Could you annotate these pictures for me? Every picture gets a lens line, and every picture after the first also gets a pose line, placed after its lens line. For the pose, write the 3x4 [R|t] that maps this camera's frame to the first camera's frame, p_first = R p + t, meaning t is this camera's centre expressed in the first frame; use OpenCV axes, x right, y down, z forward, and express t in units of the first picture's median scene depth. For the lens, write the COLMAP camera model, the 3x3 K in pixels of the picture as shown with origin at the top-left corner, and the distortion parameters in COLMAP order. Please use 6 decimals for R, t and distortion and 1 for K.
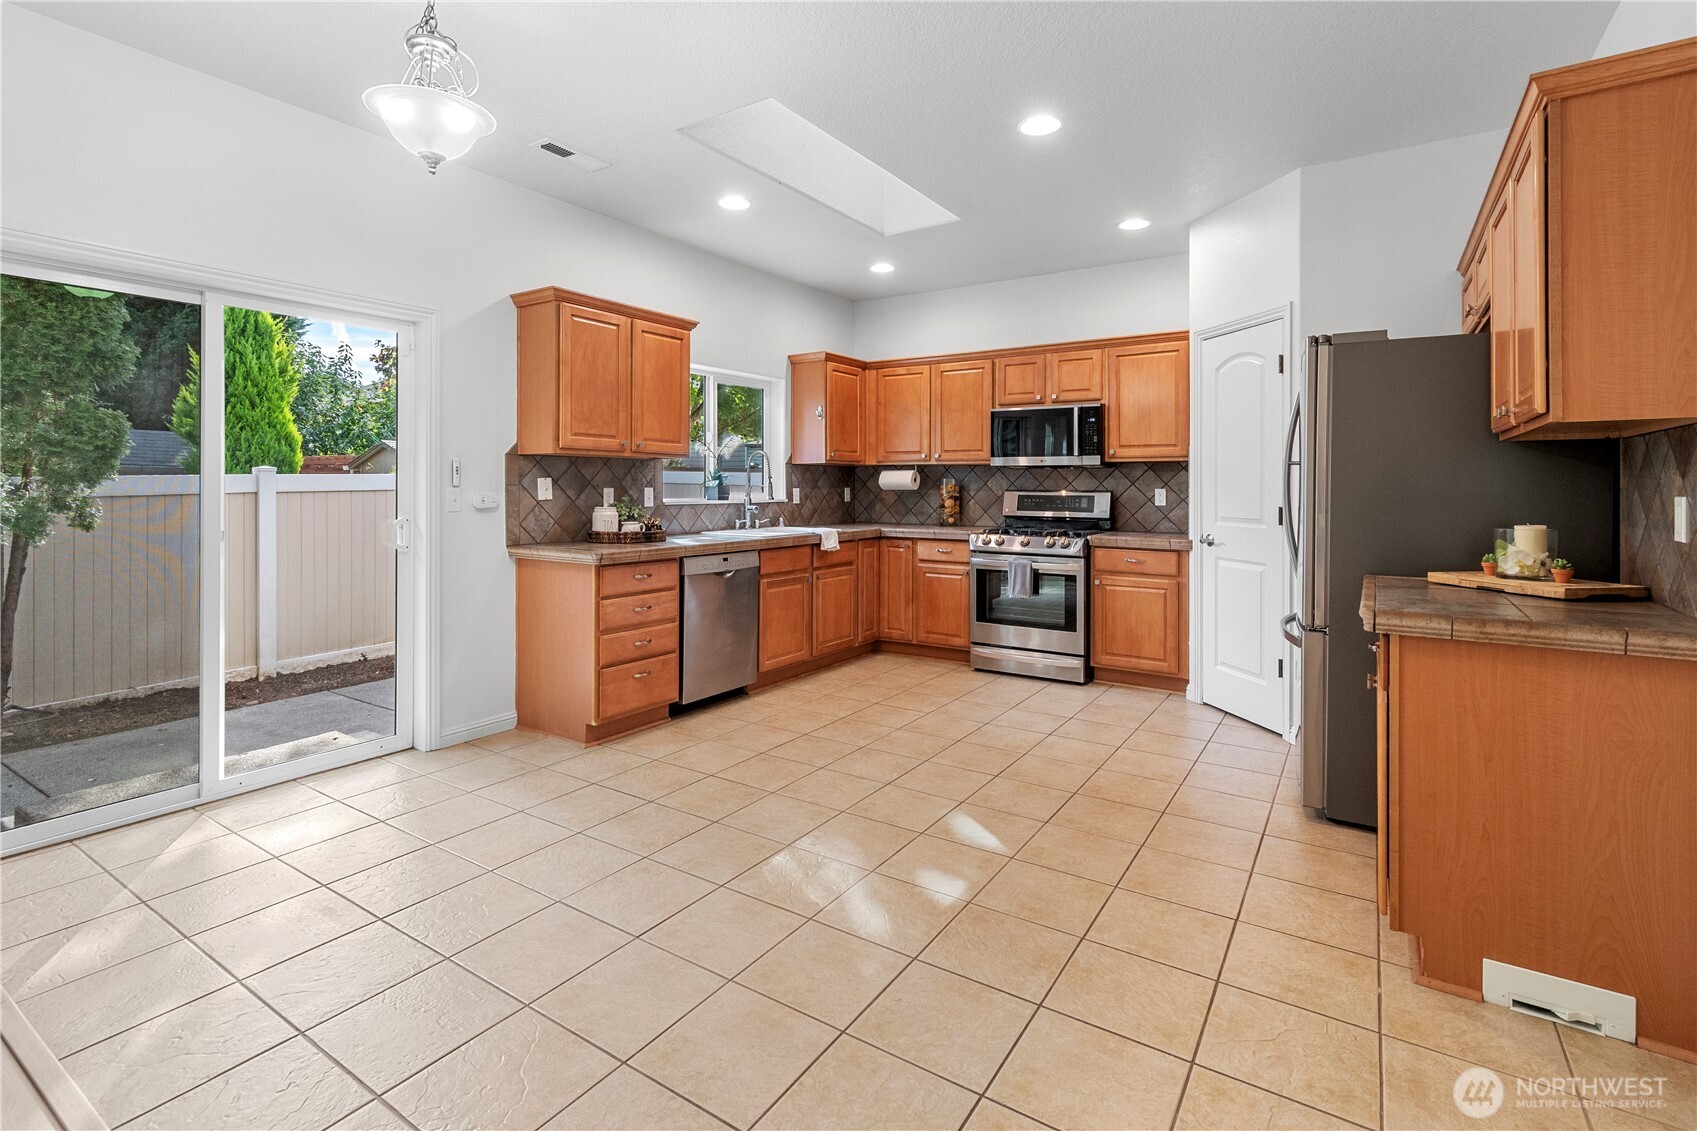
lens RADIAL K [[781.7, 0, 845.9], [0, 781.7, 482.0], [0, 0, 1]] dist [-0.000361, -0.000683]
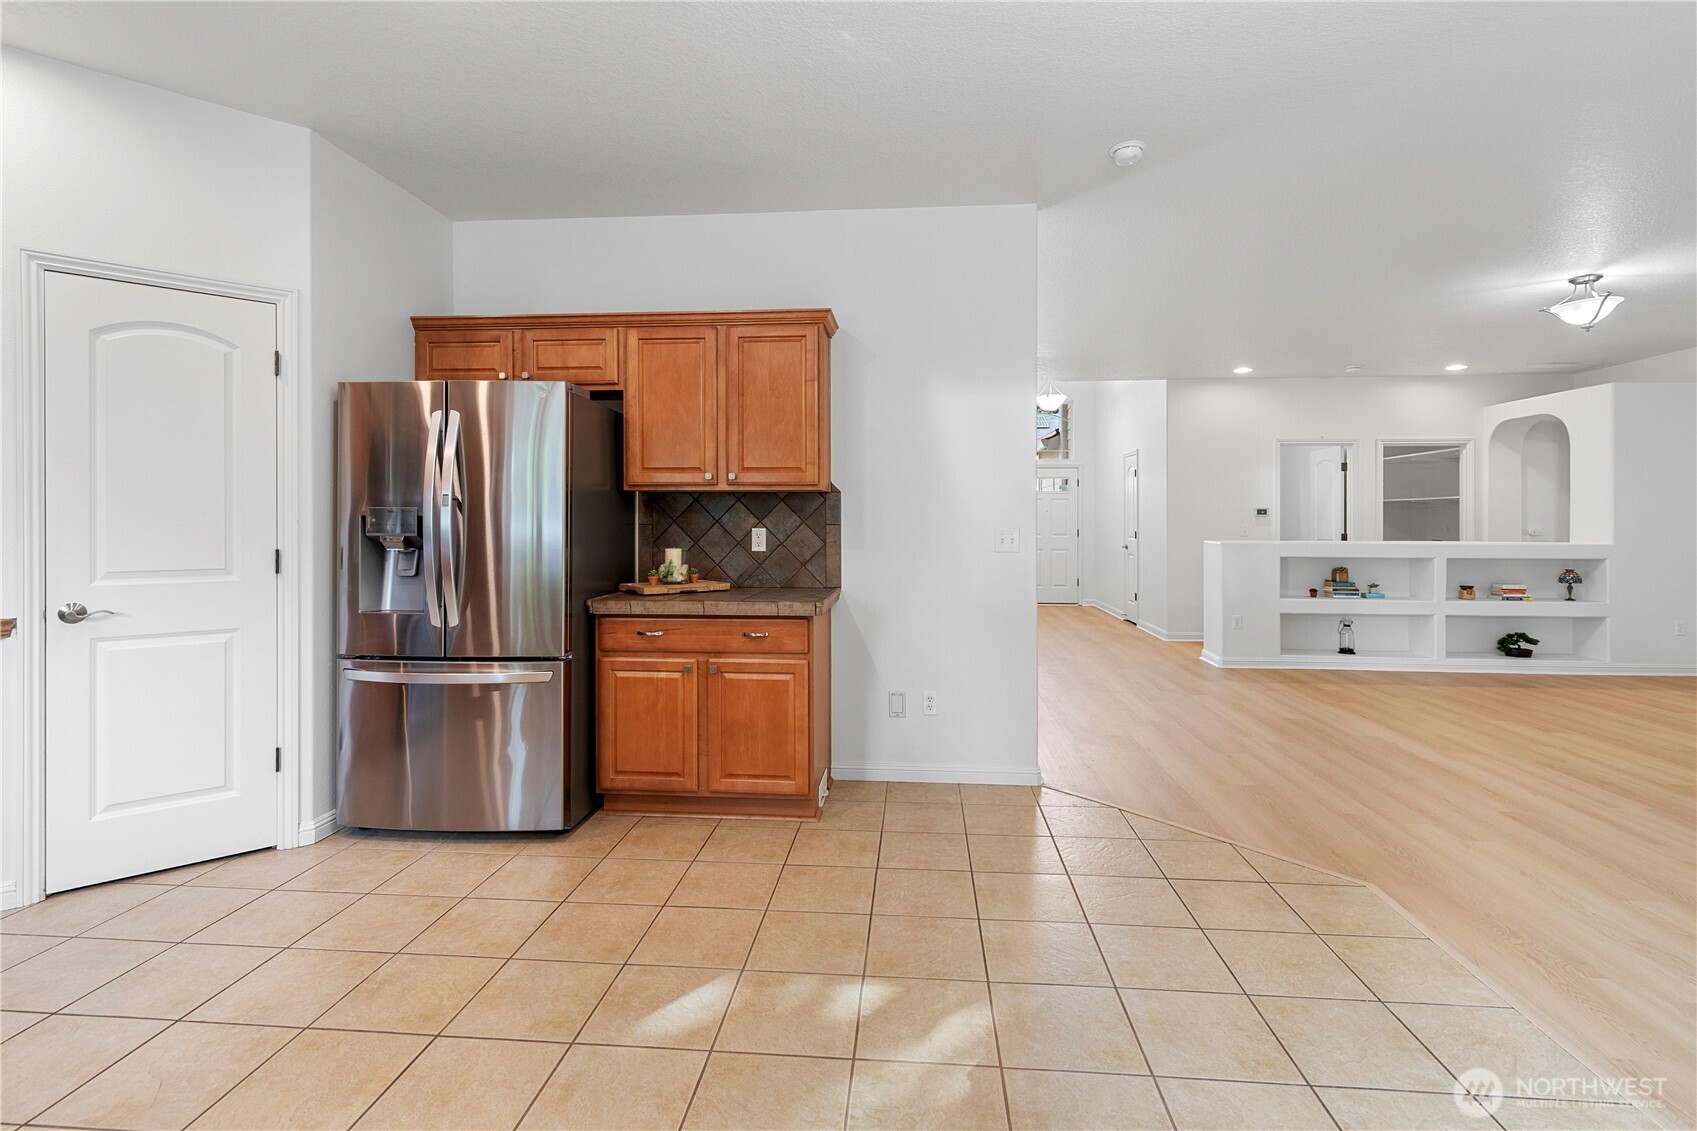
lens RADIAL K [[781.7, 0, 844.0], [0, 781.7, 522.7], [0, 0, 1]] dist [-0.000361, -0.000683]
pose [[-0.470480, -0.002402, 0.882407, -0.323070], [-0.006101, 0.999981, -0.000531, 0.002323], [-0.882389, -0.005633, -0.470486, 0.734863]]
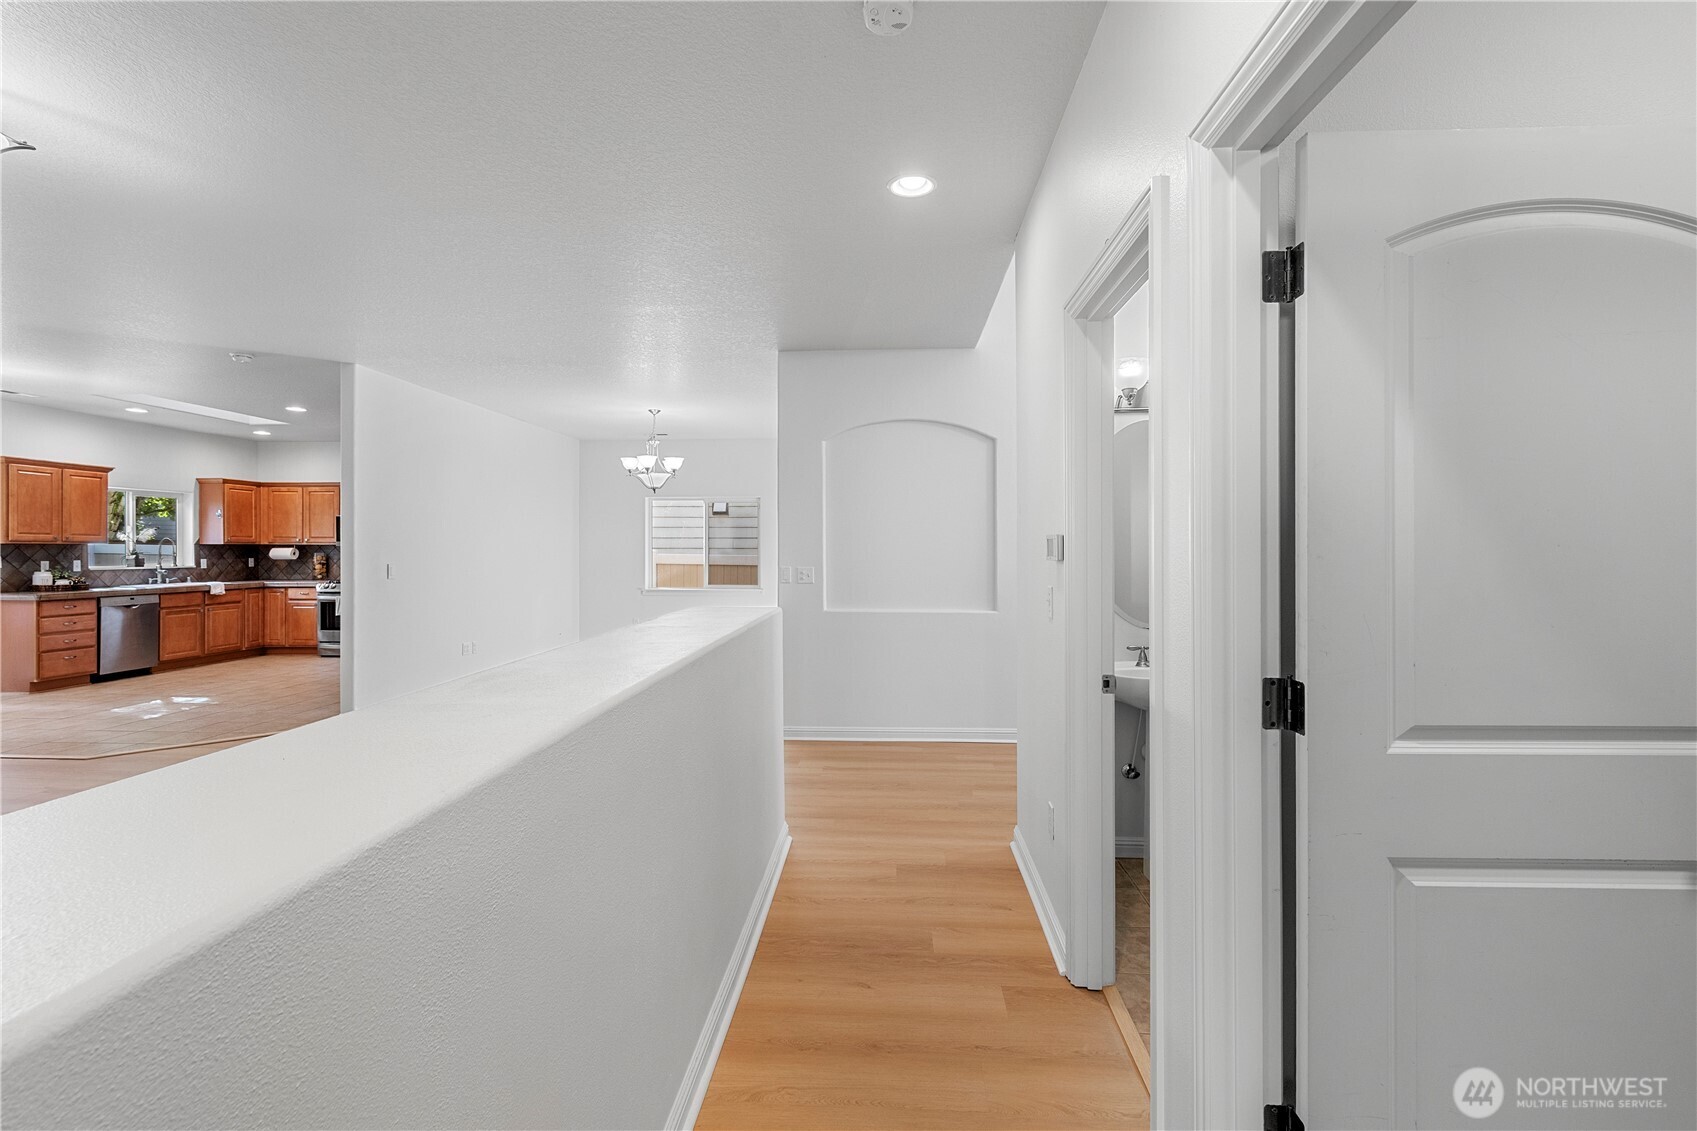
lens RADIAL K [[781.7, 0, 876.5], [0, 781.7, 550.9], [0, 0, 1]] dist [-0.000361, -0.000683]
pose [[0.863370, -0.002865, 0.504563, 0.431794], [-0.001893, 0.999958, 0.008918, -0.034663], [-0.504568, -0.008655, 0.863329, -1.480607]]
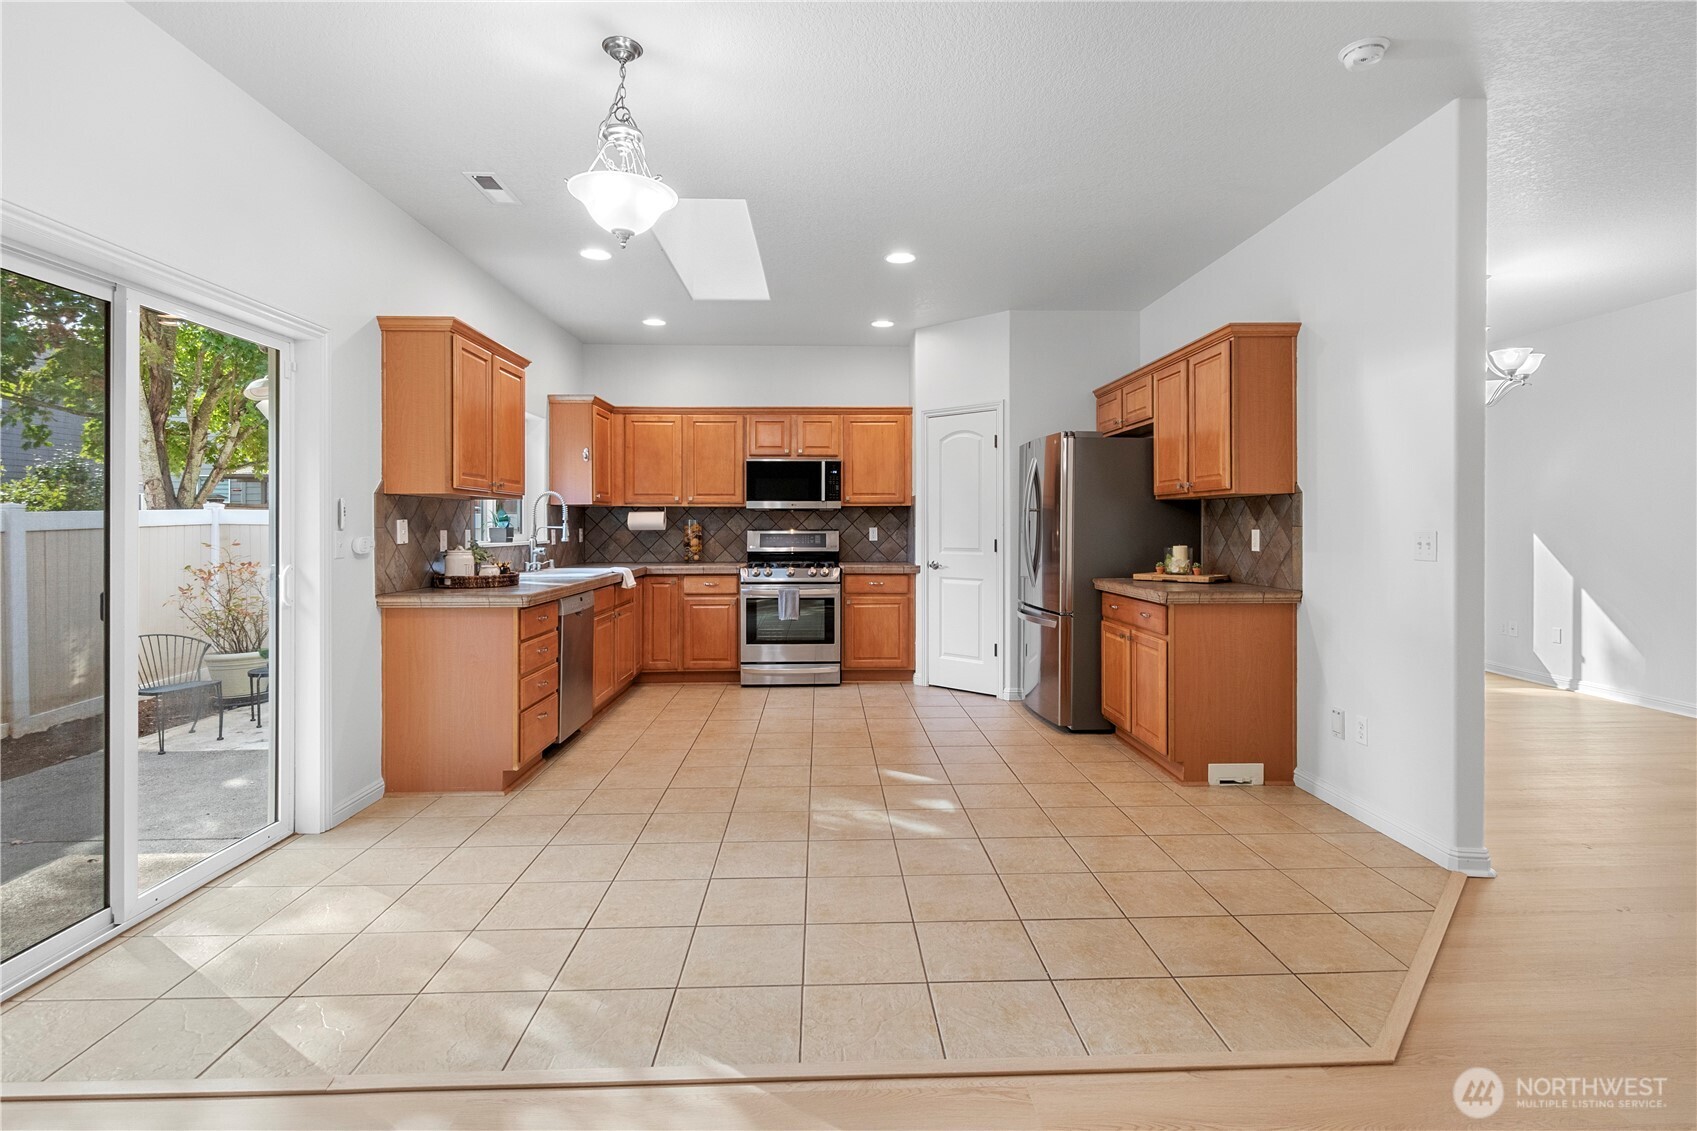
lens RADIAL K [[801.5, 0, 841.3], [0, 801.5, 523.8], [0, 0, 1]] dist [-0.002435, 0.000268]
pose [[0.821678, -0.003491, 0.569941, -0.449817], [0.001872, 0.999992, 0.003426, -0.002356], [-0.569948, -0.001748, 0.821679, -0.054757]]
